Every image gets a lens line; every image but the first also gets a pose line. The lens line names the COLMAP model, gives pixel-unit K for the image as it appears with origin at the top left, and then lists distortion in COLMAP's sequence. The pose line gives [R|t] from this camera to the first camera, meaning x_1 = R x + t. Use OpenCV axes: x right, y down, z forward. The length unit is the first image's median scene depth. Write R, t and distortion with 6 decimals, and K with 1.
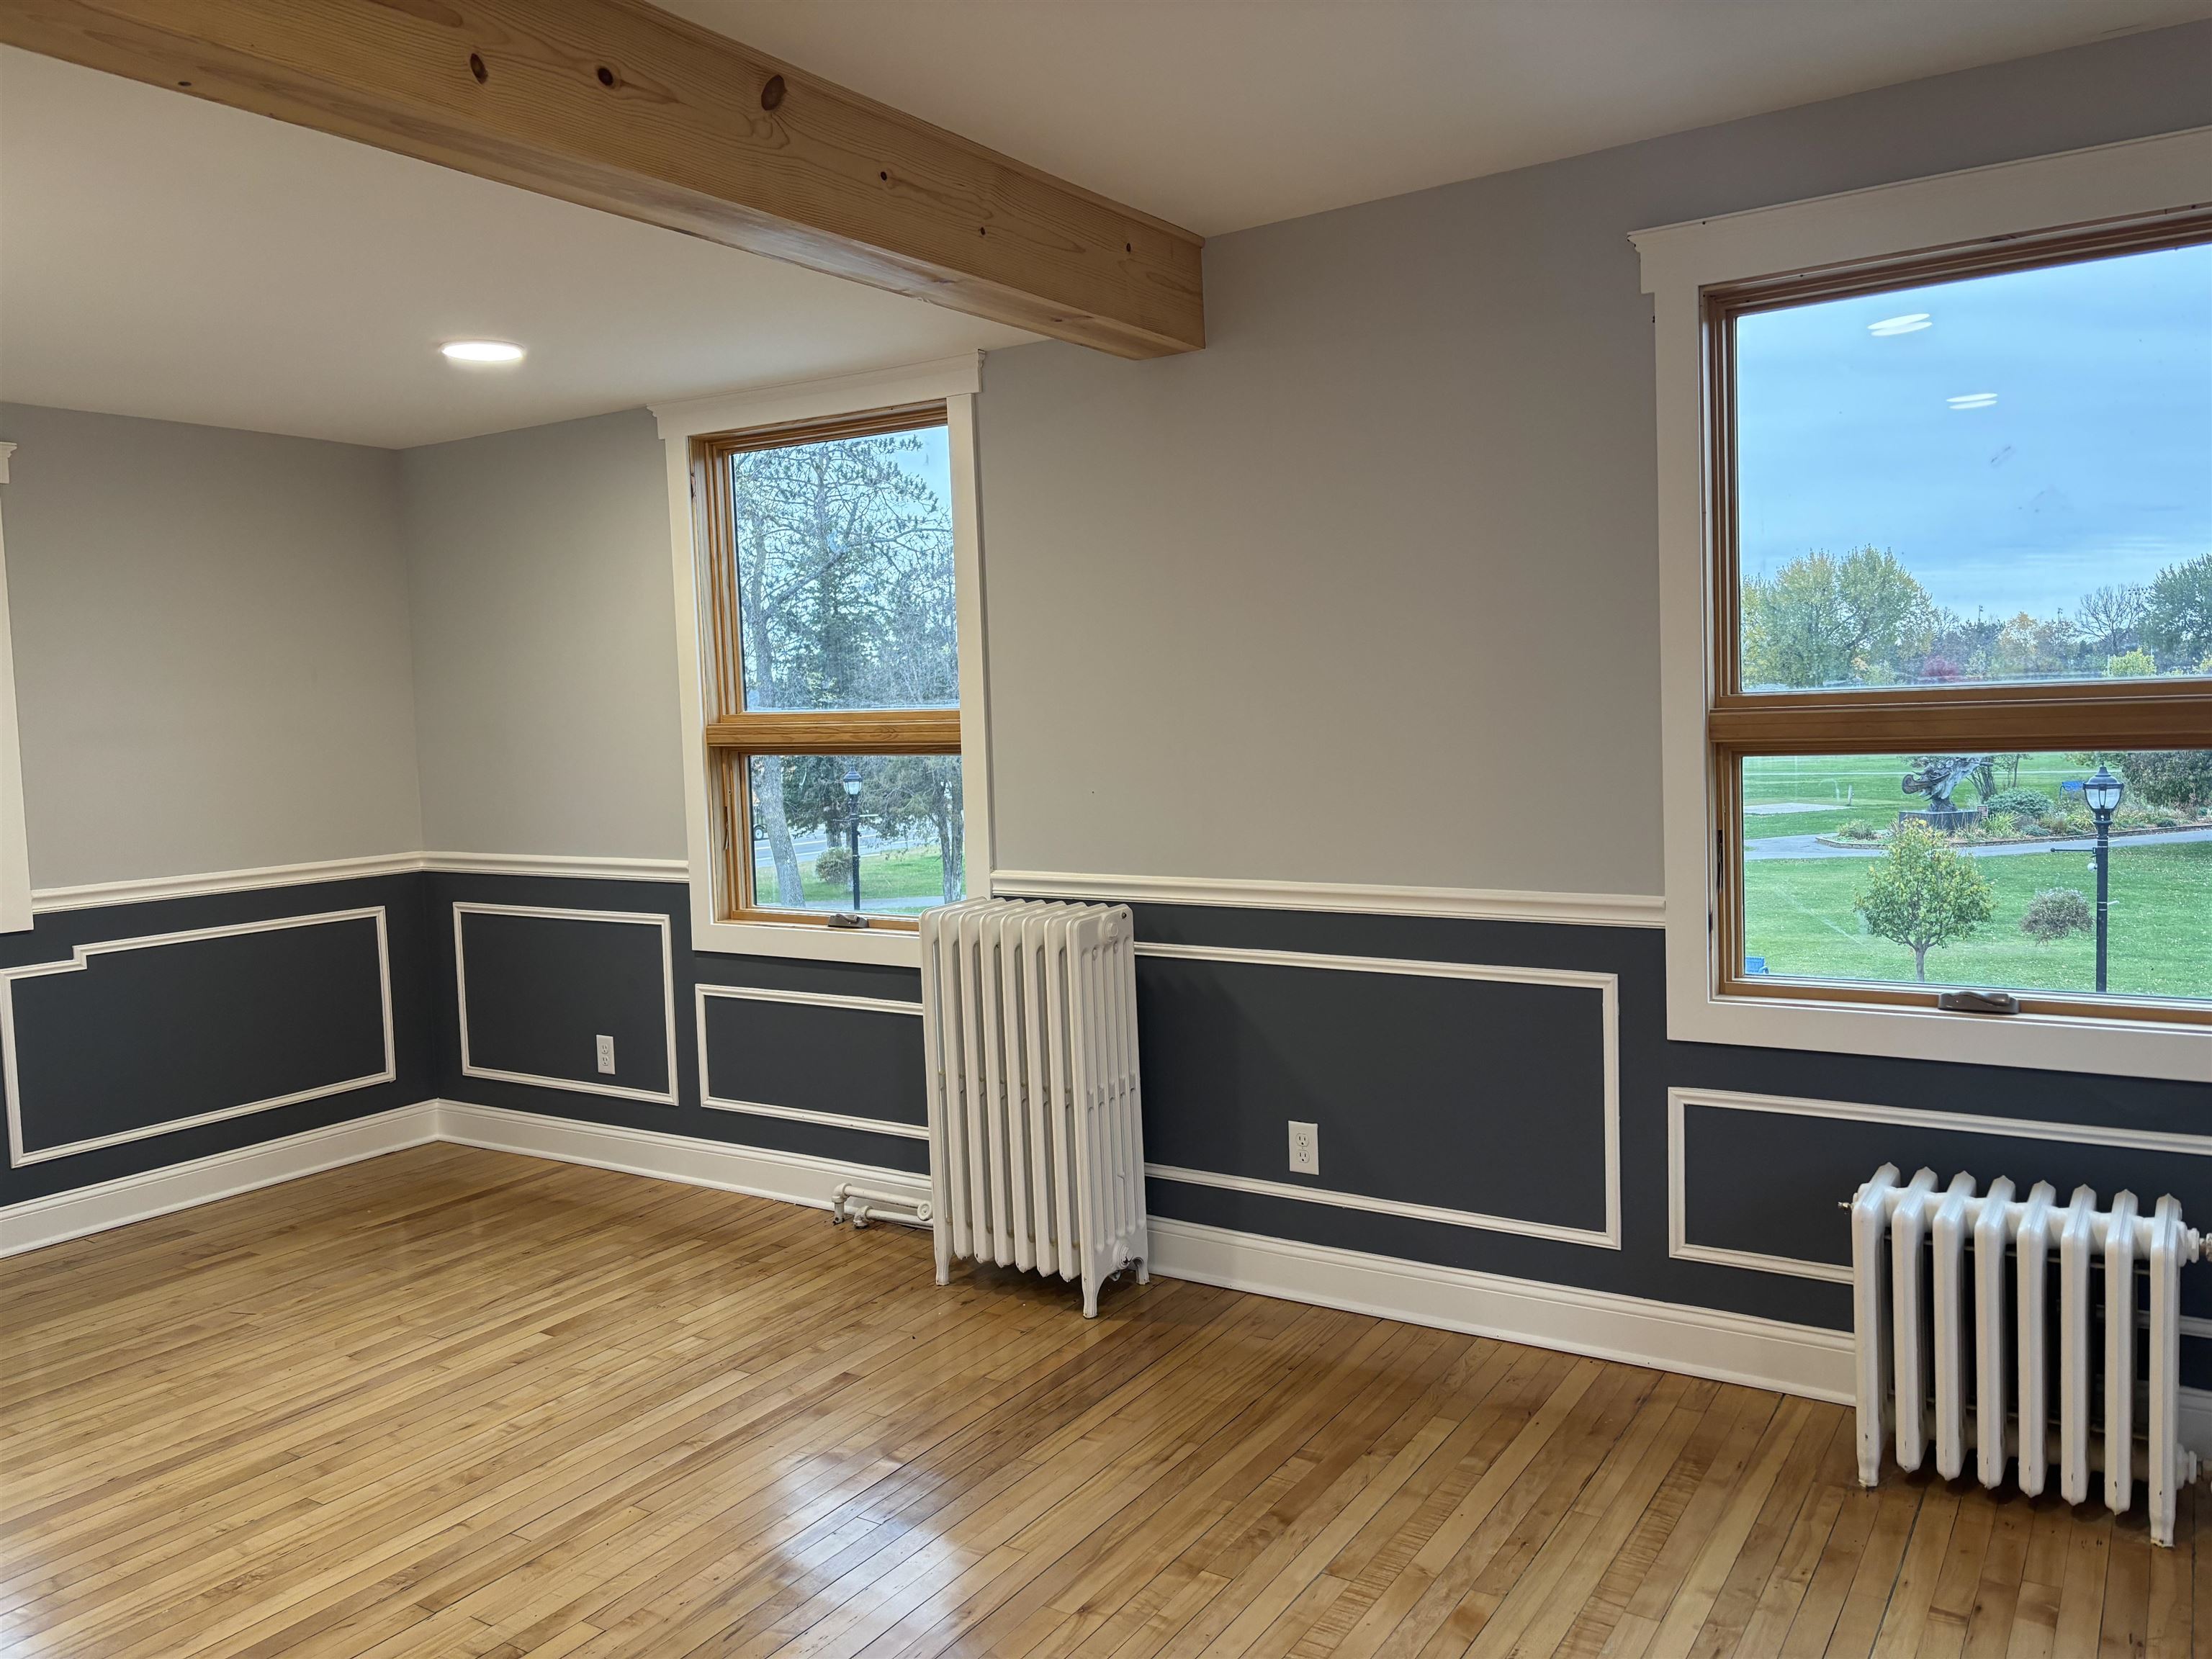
lens RADIAL K [[1670.5, 0, 1106.0], [0, 1670.5, 829.5], [0, 0, 1]] dist [0.041641, -0.046368]
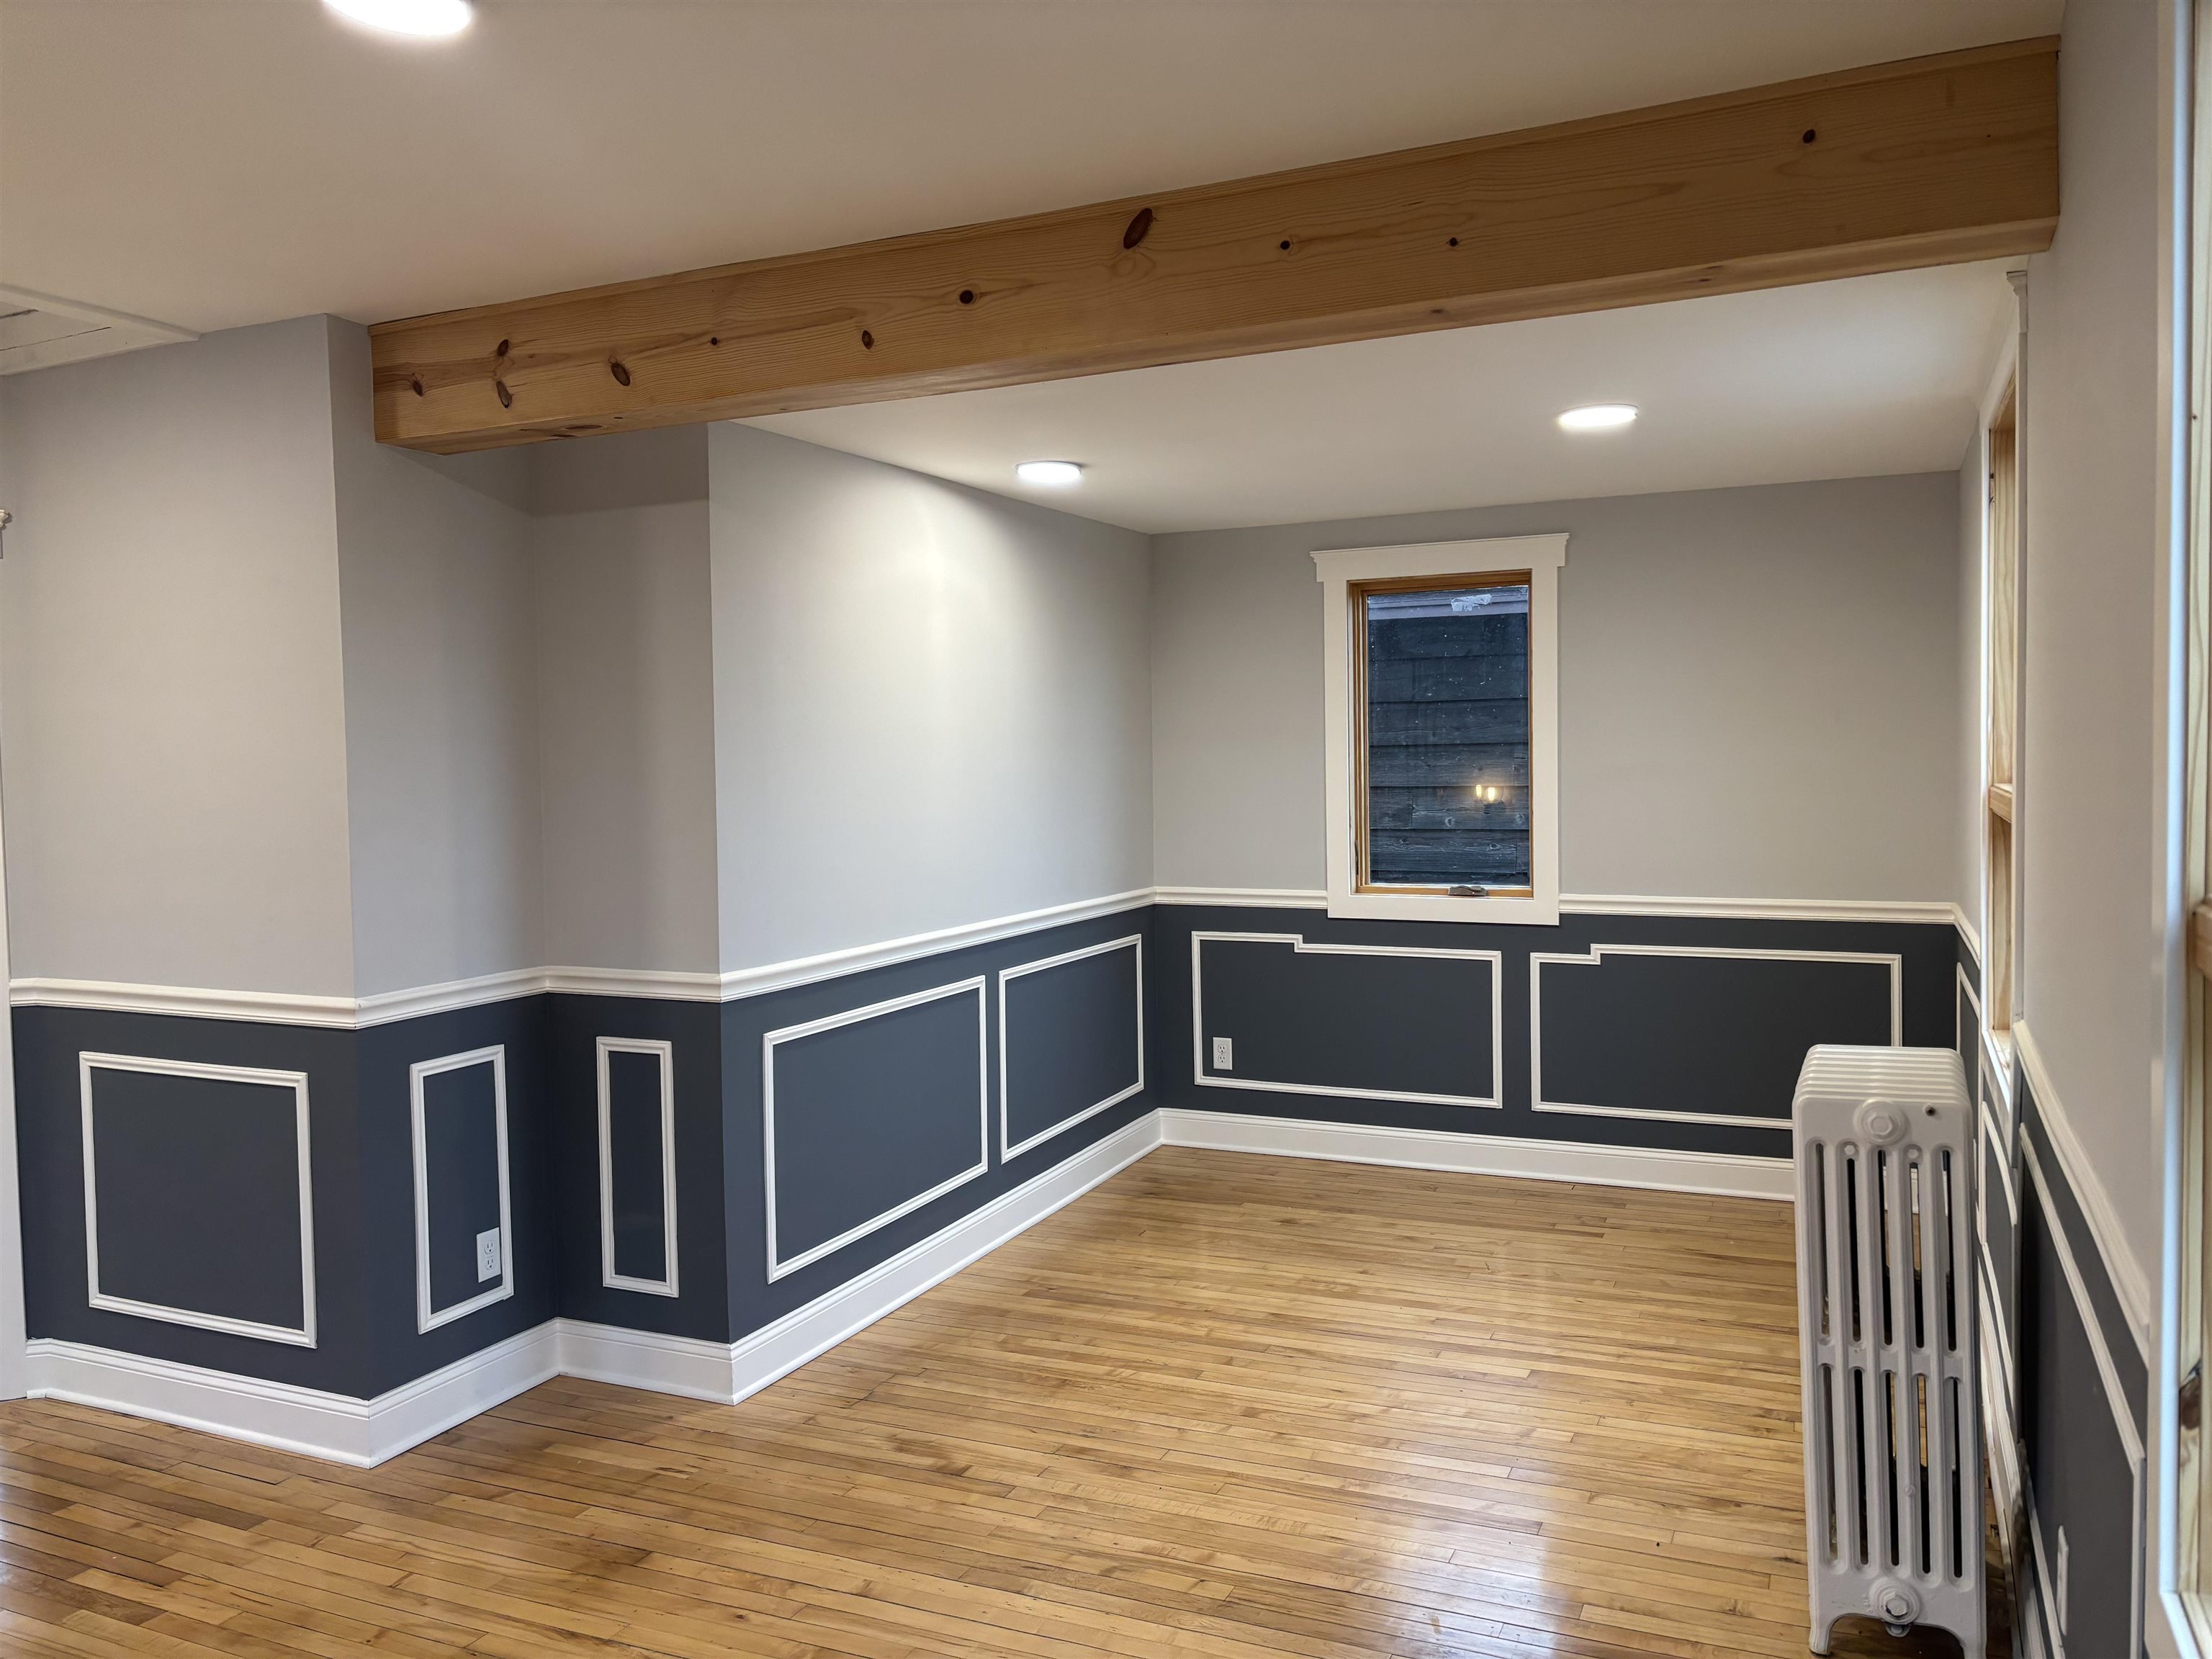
lens RADIAL K [[1670.5, 0, 1106.0], [0, 1670.5, 829.5], [0, 0, 1]] dist [0.041641, -0.046368]
pose [[0.142892, 0.071008, -0.987188, 0.582919], [-0.062282, 0.996091, 0.062633, -0.074304], [0.987777, 0.052534, 0.146756, 0.540930]]
